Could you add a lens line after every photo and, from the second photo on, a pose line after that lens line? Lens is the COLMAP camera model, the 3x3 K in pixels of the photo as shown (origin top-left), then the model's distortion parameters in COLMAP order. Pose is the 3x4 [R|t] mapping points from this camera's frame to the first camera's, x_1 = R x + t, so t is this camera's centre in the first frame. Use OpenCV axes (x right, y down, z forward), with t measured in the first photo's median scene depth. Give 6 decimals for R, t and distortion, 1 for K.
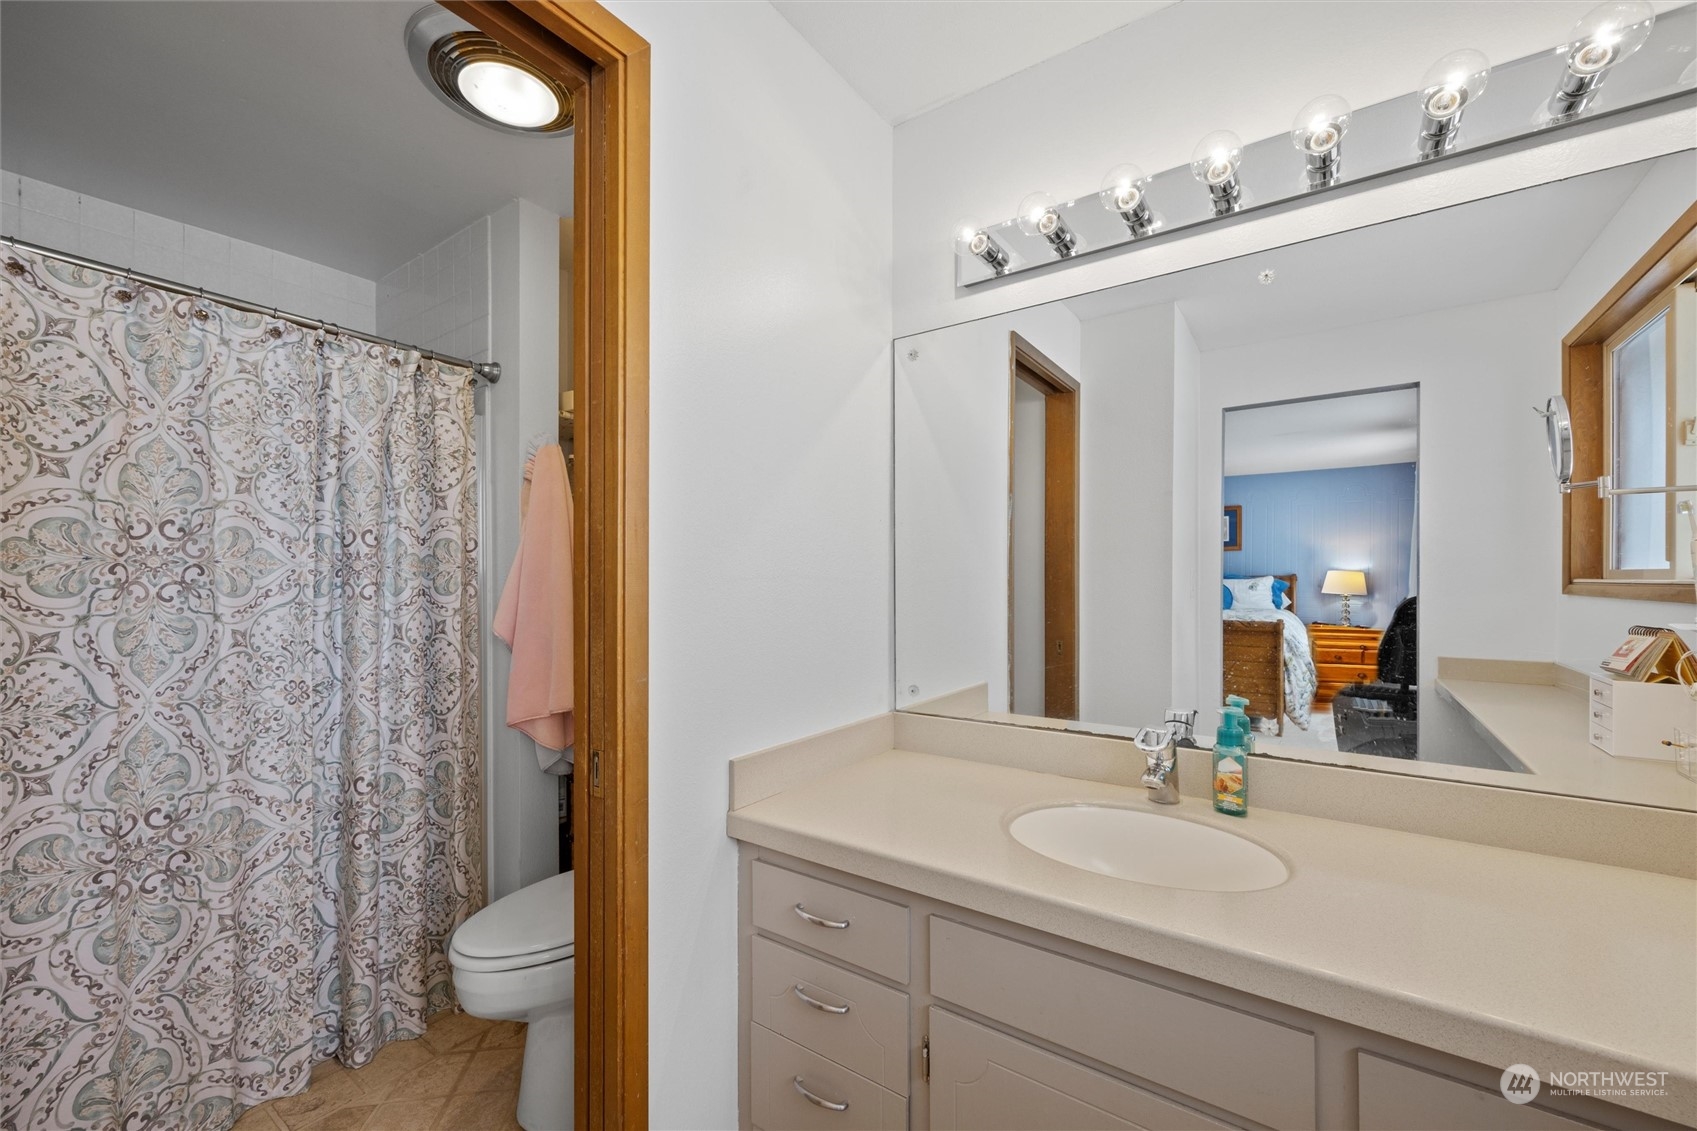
lens RADIAL K [[675.8, 0, 847.7], [0, 675.8, 583.5], [0, 0, 1]] dist [-0.001222, -0.000156]
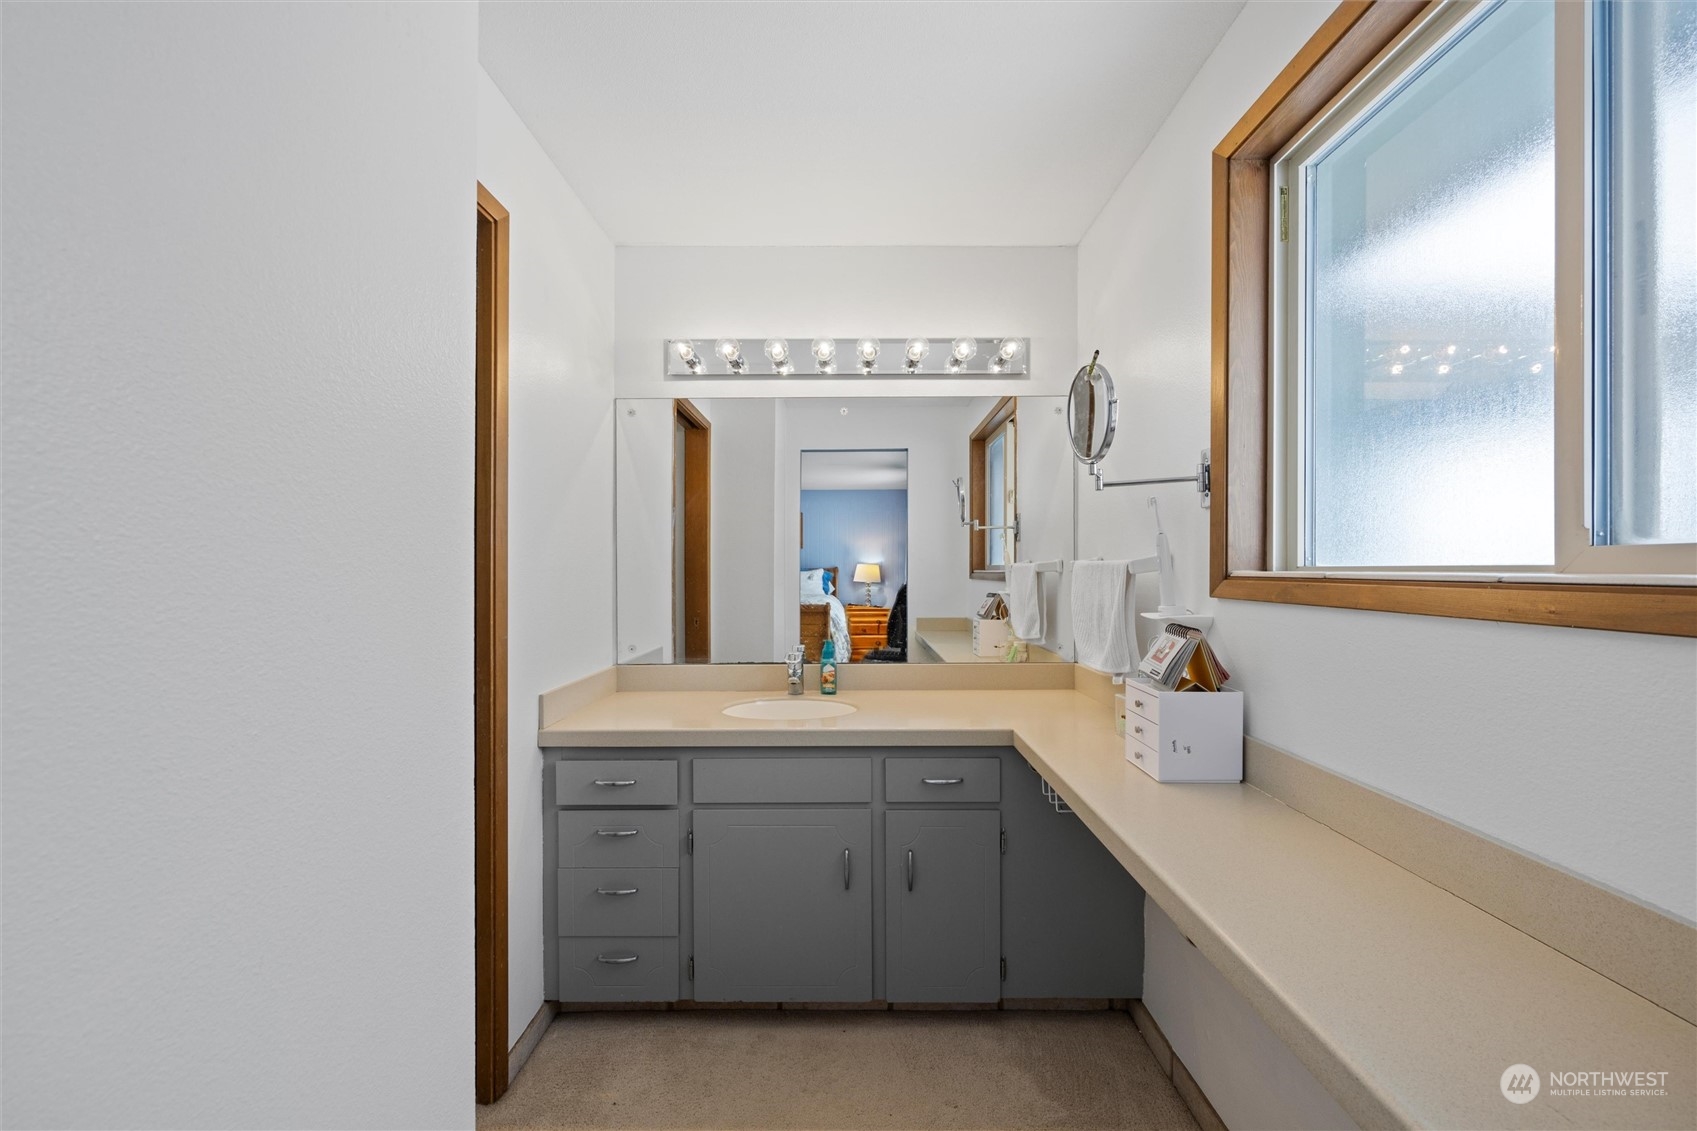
lens RADIAL K [[675.8, 0, 849.6], [0, 675.8, 570.6], [0, 0, 1]] dist [-0.001222, -0.000156]
pose [[0.819013, 0.000023, 0.573775, -0.195286], [0.004620, 0.999967, -0.006635, 0.003389], [-0.573756, 0.008085, 0.818986, -0.242558]]
